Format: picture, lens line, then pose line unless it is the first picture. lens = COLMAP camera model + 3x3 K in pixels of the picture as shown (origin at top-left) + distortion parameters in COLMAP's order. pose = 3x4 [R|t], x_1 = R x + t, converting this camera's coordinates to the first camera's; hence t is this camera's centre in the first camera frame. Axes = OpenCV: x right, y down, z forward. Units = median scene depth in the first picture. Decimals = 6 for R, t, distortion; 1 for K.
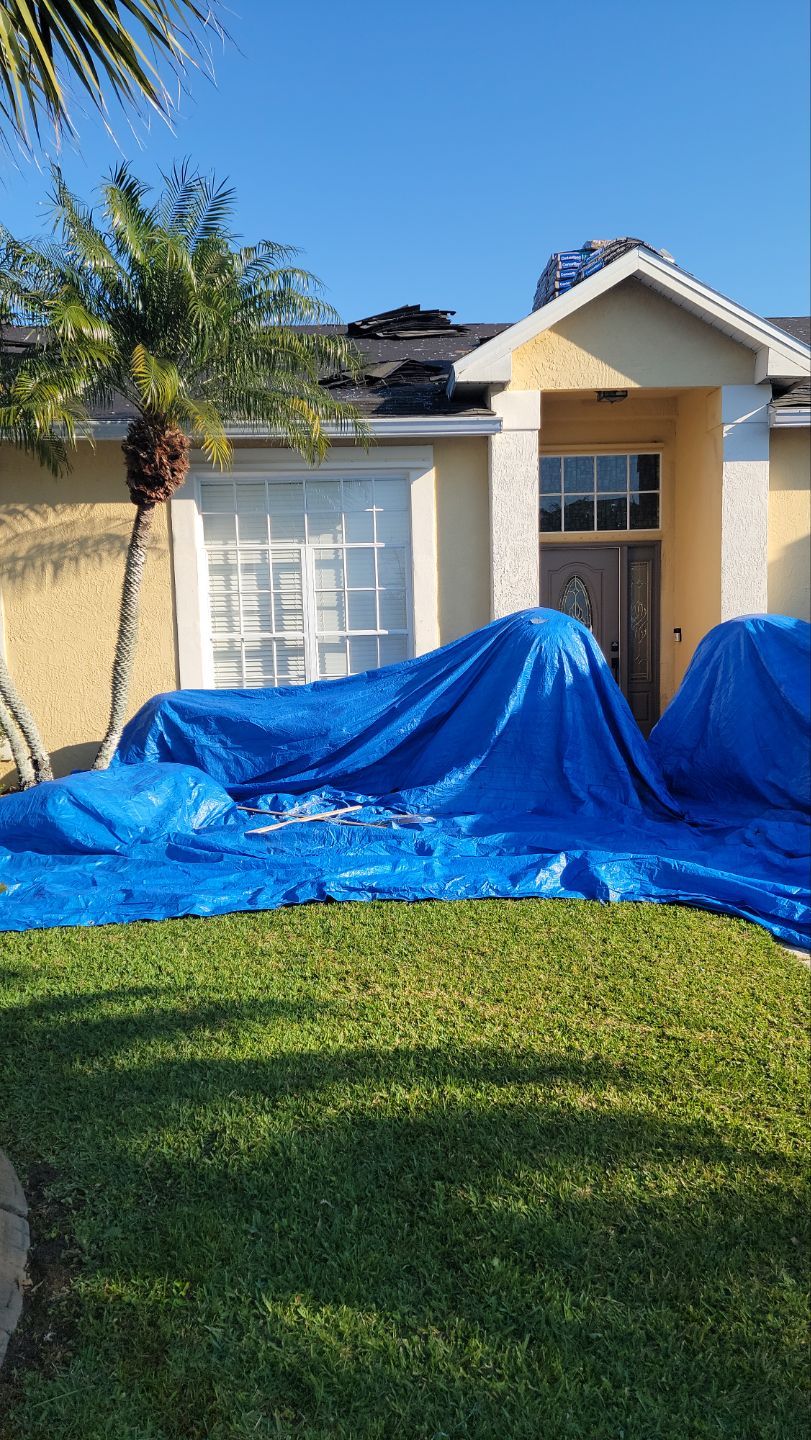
lens RADIAL K [[990.8, 0, 408.9], [0, 990.8, 713.2], [0, 0, 1]] dist [0.068398, -0.050435]
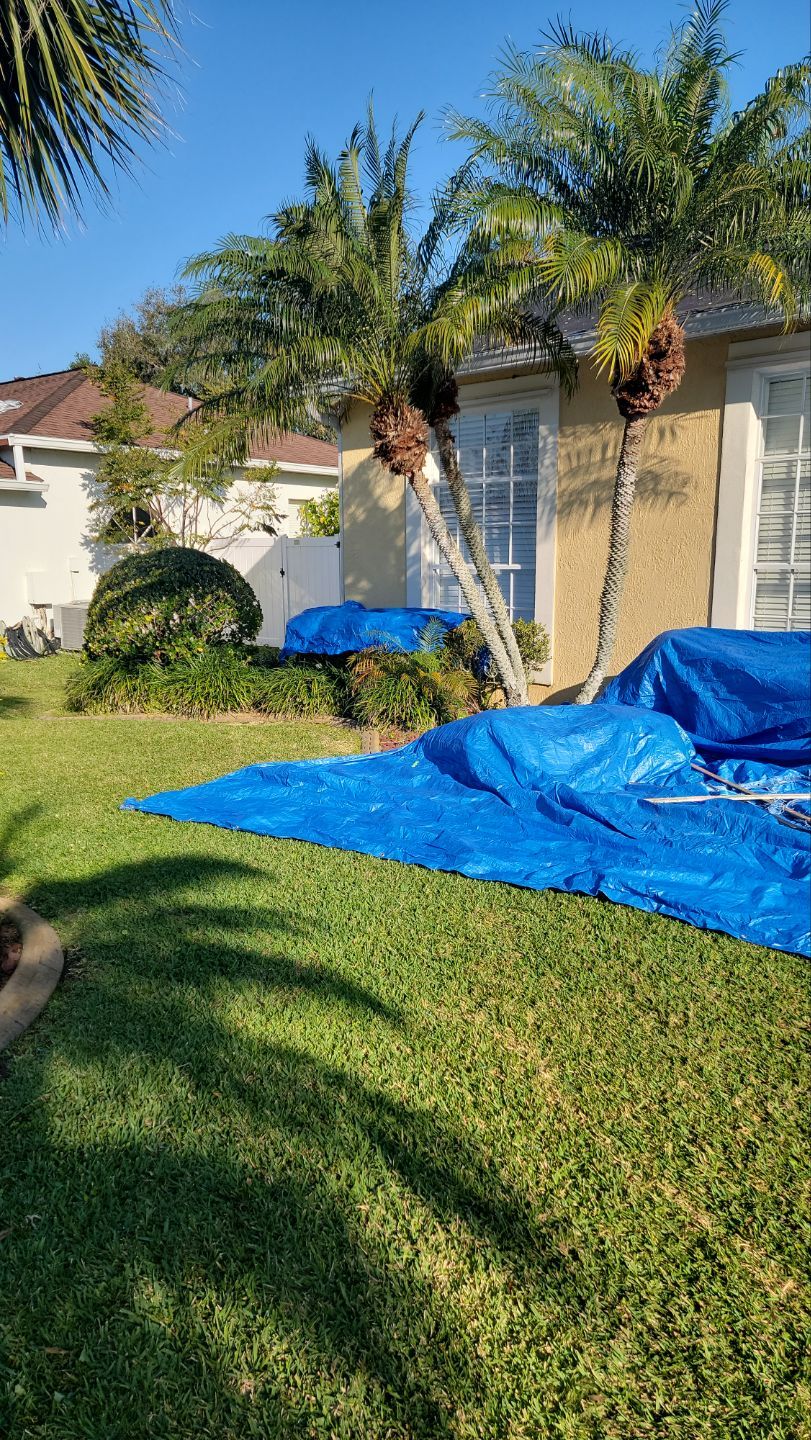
lens RADIAL K [[990.8, 0, 405.7], [0, 990.8, 733.1], [0, 0, 1]] dist [0.068398, -0.050435]
pose [[0.701773, 0.146909, -0.697089, 0.363514], [-0.078059, 0.988472, 0.129733, -0.041325], [0.708111, -0.036629, 0.705150, 0.309865]]
